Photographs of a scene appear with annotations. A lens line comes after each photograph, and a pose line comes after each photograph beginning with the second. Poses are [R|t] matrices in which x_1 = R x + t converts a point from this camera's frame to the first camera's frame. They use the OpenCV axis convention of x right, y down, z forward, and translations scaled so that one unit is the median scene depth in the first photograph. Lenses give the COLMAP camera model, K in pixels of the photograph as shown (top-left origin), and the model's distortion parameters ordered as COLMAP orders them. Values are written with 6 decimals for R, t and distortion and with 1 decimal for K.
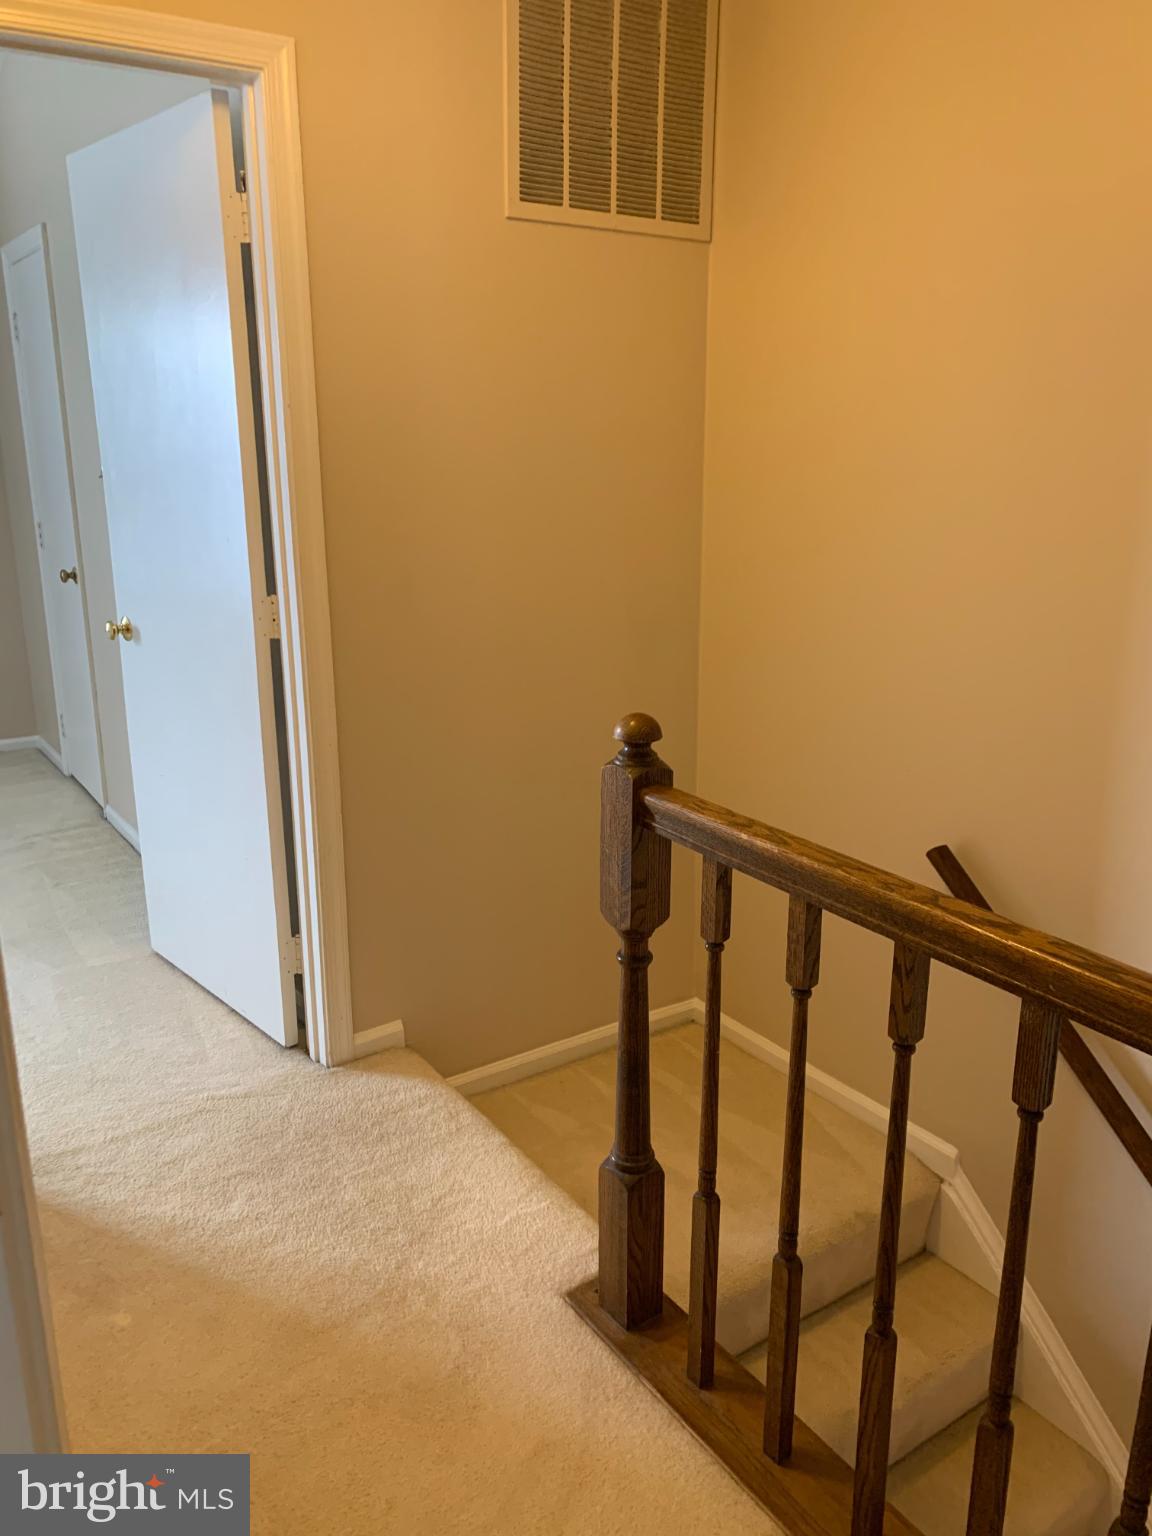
lens RADIAL K [[1170.2, 0, 575.1], [0, 1170.2, 765.0], [0, 0, 1]] dist [0.004073, -0.008683]
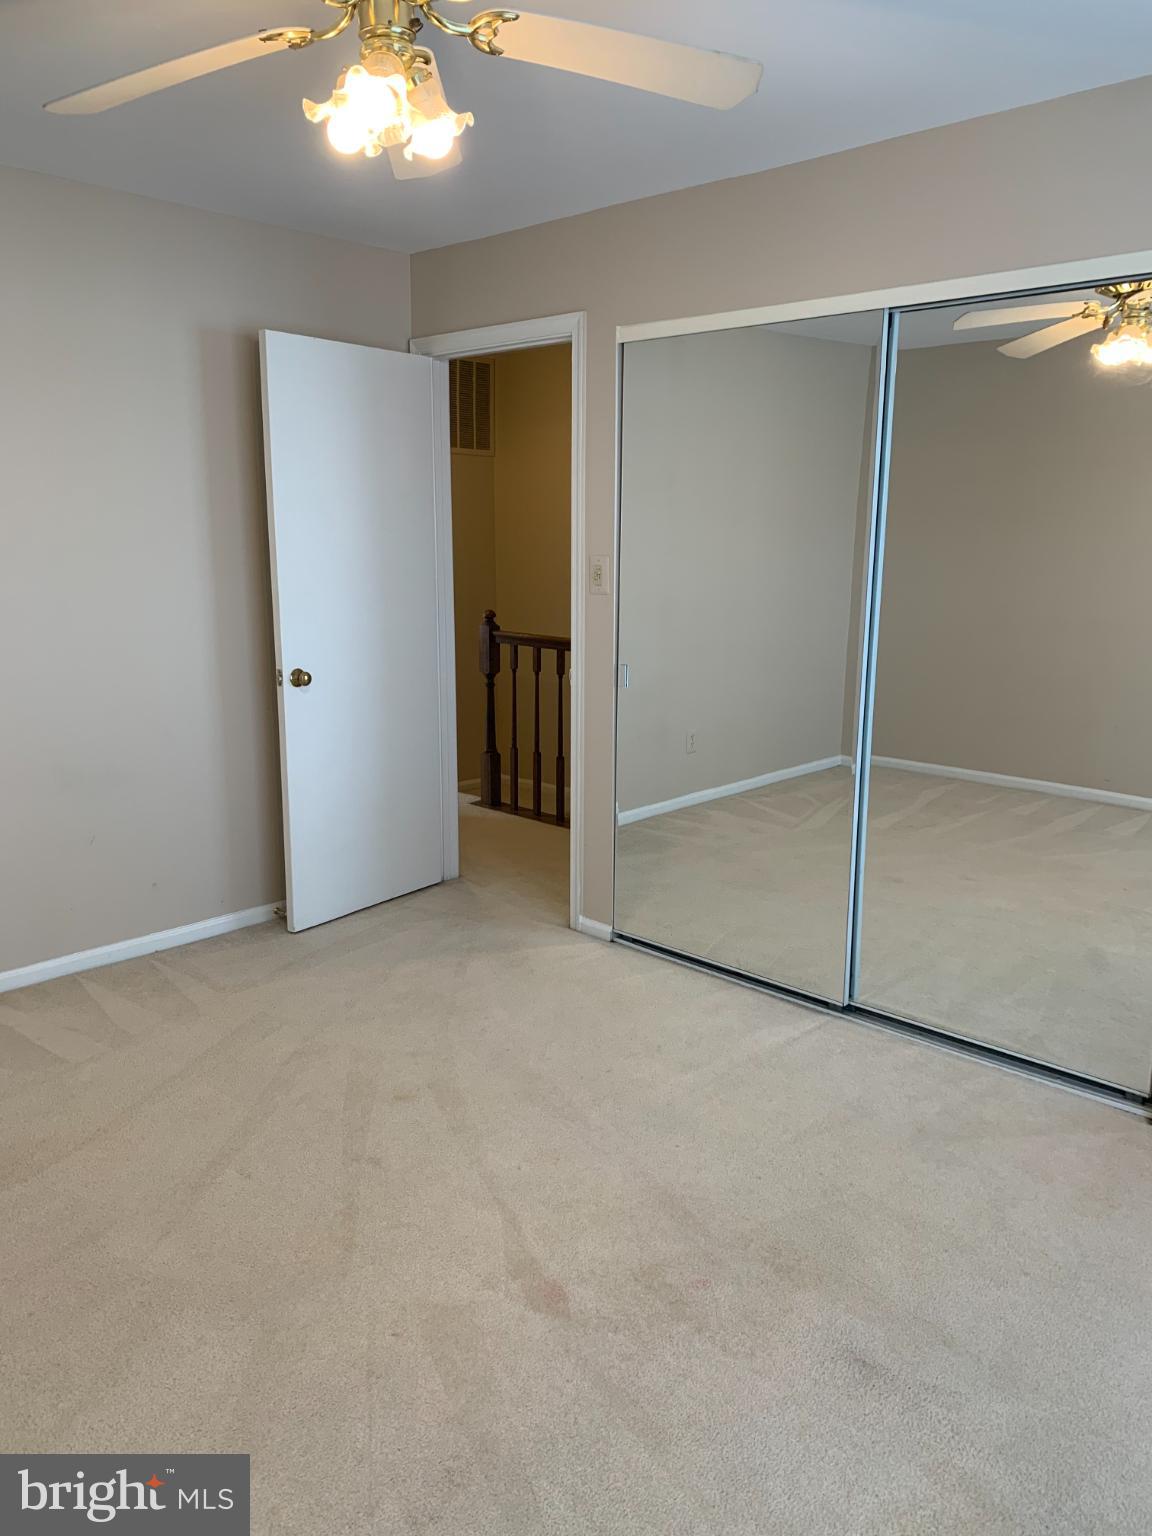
lens RADIAL K [[1170.2, 0, 576.2], [0, 1170.2, 768.9], [0, 0, 1]] dist [0.004073, -0.008683]
pose [[0.979108, -0.034808, 0.200339, -0.415289], [0.049668, 0.996336, -0.069632, 0.695837], [-0.197181, 0.078128, 0.977249, -2.478680]]
